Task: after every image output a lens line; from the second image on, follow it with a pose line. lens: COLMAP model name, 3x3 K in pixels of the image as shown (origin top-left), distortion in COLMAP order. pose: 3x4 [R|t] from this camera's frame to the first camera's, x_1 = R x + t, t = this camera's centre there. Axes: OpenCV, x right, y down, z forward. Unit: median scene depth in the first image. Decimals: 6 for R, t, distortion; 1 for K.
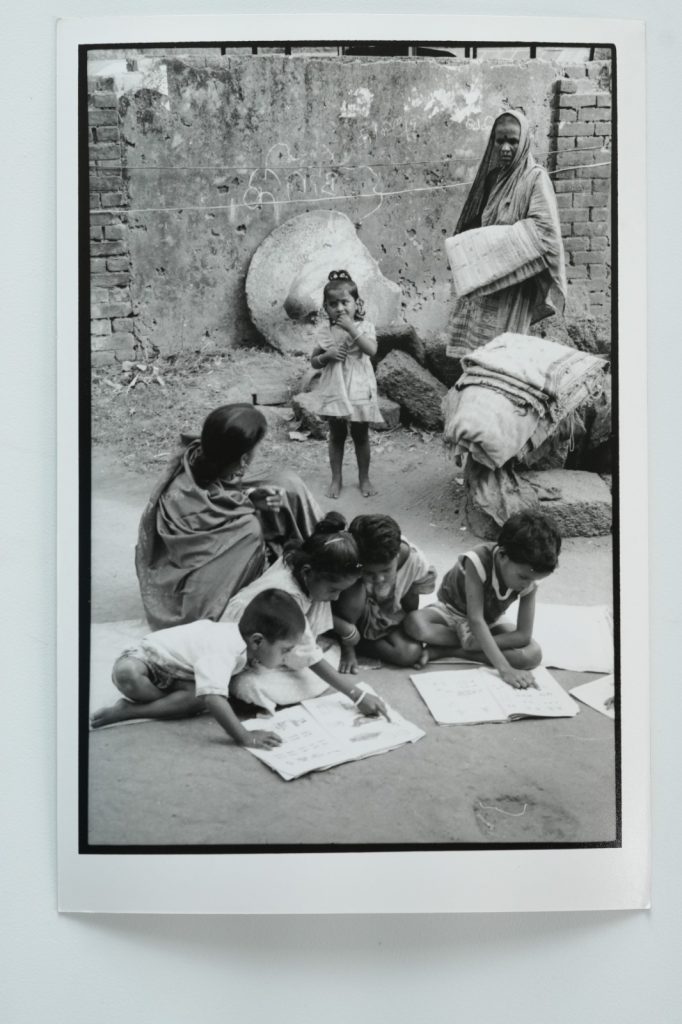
lens RADIAL K [[868.6, 0, 342.9], [0, 868.6, 510.8], [0, 0, 1]] dist [0.005824, -0.009770]
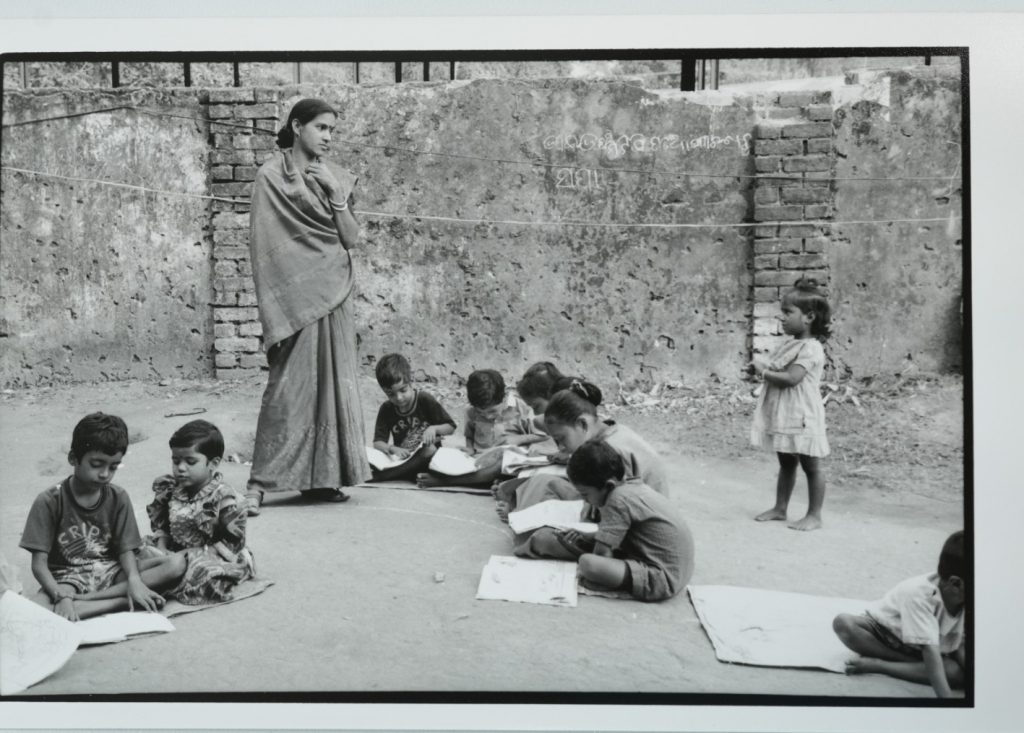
lens RADIAL K [[1240.2, 0, 511.6], [0, 1240.2, 367.9], [0, 0, 1]] dist [0.001438, 0.000000]
pose [[0.918599, 0.050937, -0.391894, -0.035813], [-0.145803, 0.965382, -0.216286, 0.139856], [0.367310, 0.255819, 0.894226, -0.267421]]
